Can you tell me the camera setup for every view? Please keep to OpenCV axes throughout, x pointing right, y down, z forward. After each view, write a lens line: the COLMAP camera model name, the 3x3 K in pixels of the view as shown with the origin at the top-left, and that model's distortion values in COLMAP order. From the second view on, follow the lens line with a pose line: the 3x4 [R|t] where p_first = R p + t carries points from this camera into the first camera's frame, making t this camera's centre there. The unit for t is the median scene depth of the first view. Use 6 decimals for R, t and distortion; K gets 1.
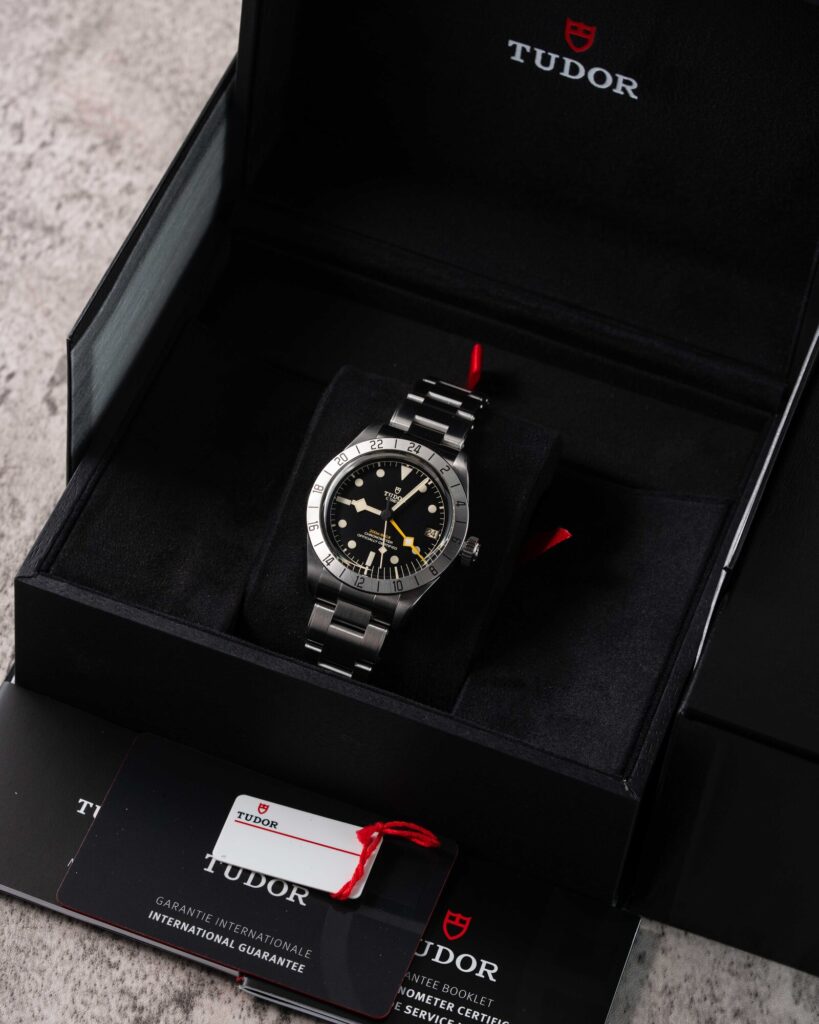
lens RADIAL K [[4502.2, 0, 409.9], [0, 4502.2, 512.5], [0, 0, 1]] dist [-0.056684, 0.000000]
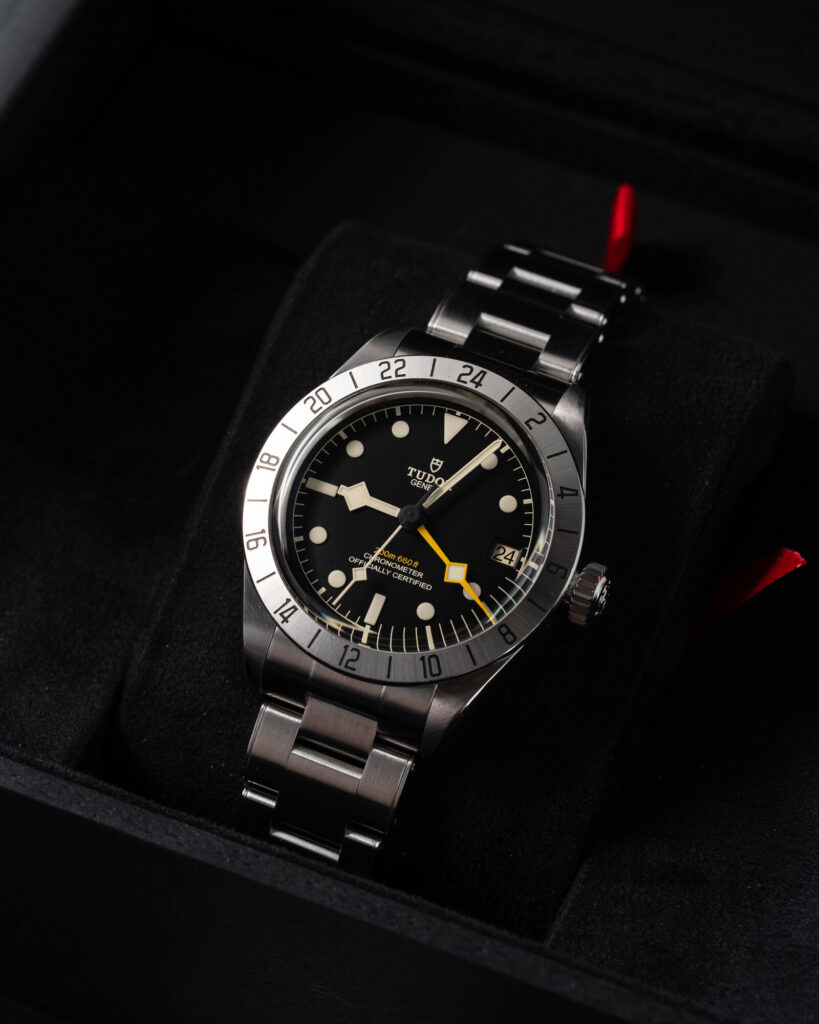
lens RADIAL K [[4502.2, 0, 408.5], [0, 4502.2, 510.1], [0, 0, 1]] dist [-0.056684, 0.000000]
pose [[0.996689, 0.000674, -0.081312, 0.032829], [-0.003703, 0.999305, -0.037099, 0.017311], [0.081230, 0.037277, 0.995998, 0.529873]]
